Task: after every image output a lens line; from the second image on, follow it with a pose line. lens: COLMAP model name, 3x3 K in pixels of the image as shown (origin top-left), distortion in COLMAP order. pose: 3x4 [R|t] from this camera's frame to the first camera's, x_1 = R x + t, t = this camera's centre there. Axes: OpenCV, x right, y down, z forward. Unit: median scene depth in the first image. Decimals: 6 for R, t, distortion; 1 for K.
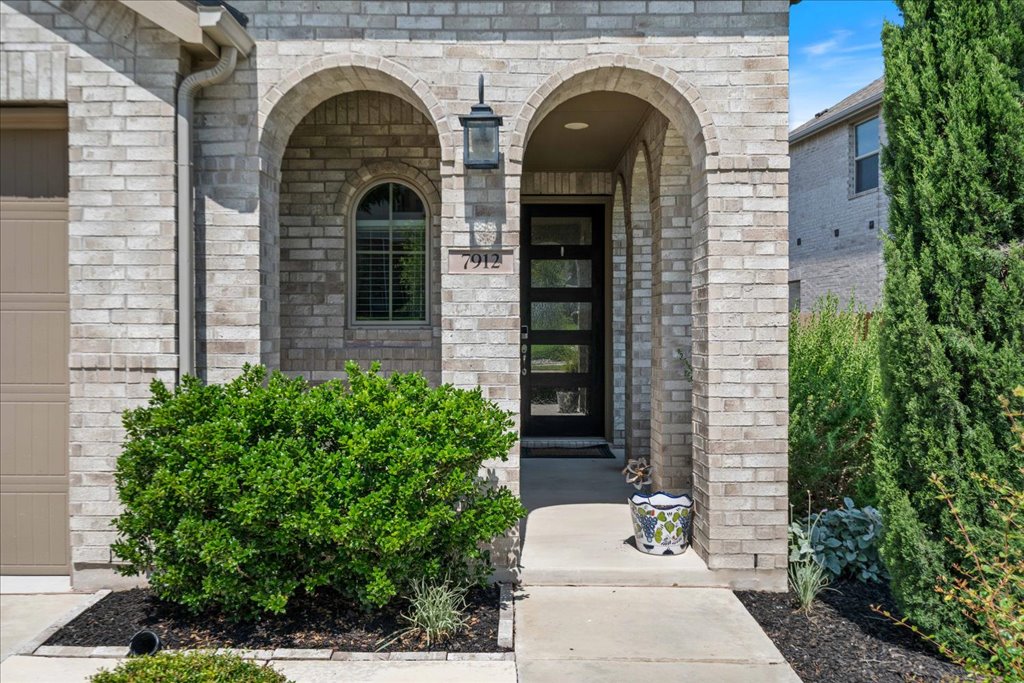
lens RADIAL K [[867.3, 0, 508.5], [0, 867.3, 330.8], [0, 0, 1]] dist [0.011095, -0.000298]
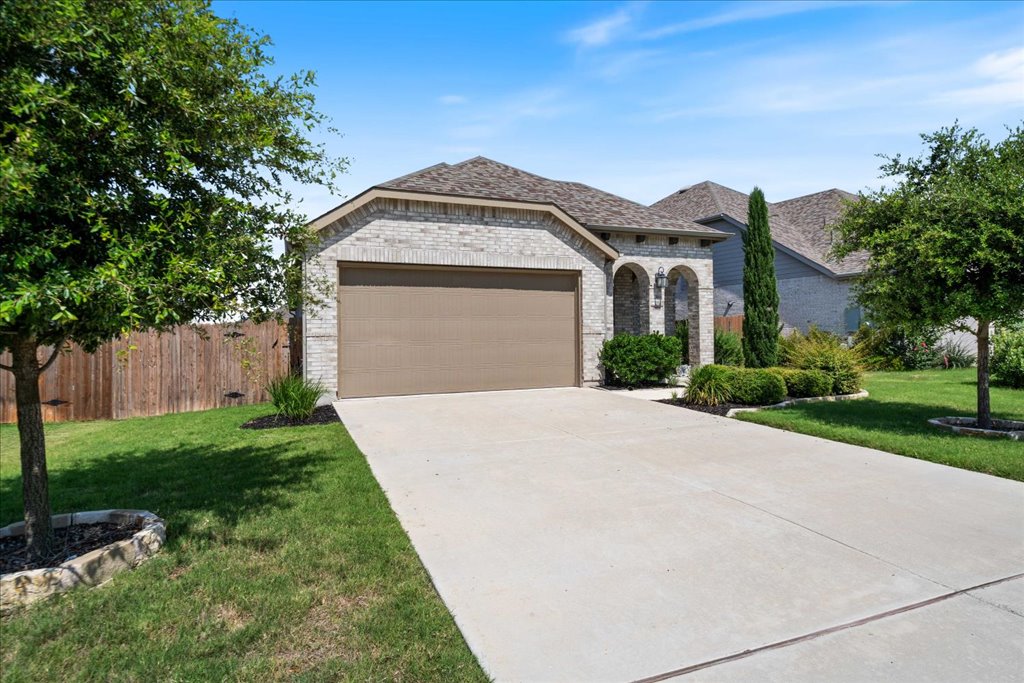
lens RADIAL K [[543.6, 0, 525.3], [0, 543.6, 324.2], [0, 0, 1]] dist [0.008115, -0.002614]
pose [[0.919860, -0.004194, 0.392225, -1.701925], [0.014681, 0.999610, -0.023741, 0.052826], [-0.391972, 0.027596, 0.919563, -1.232560]]
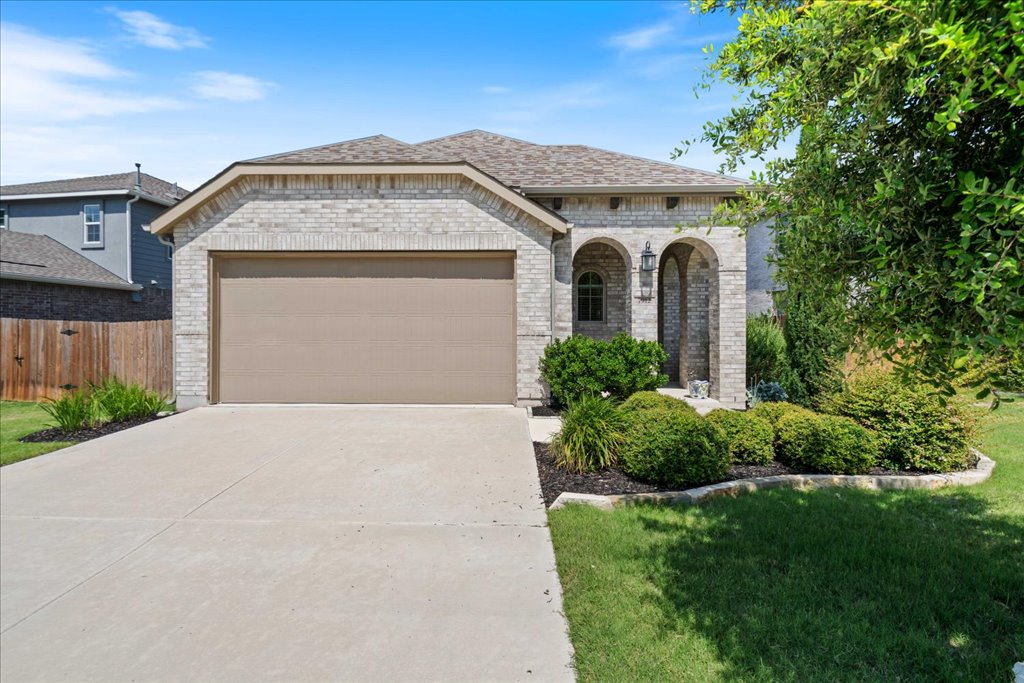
lens RADIAL K [[470.0, 0, 511.6], [0, 470.0, 330.3], [0, 0, 1]] dist [-0.001569, 0.000543]
pose [[0.999988, 0.000265, -0.004869, -0.491927], [-0.000277, 0.999997, -0.002614, 0.028145], [0.004868, 0.002615, 0.999985, -0.652234]]
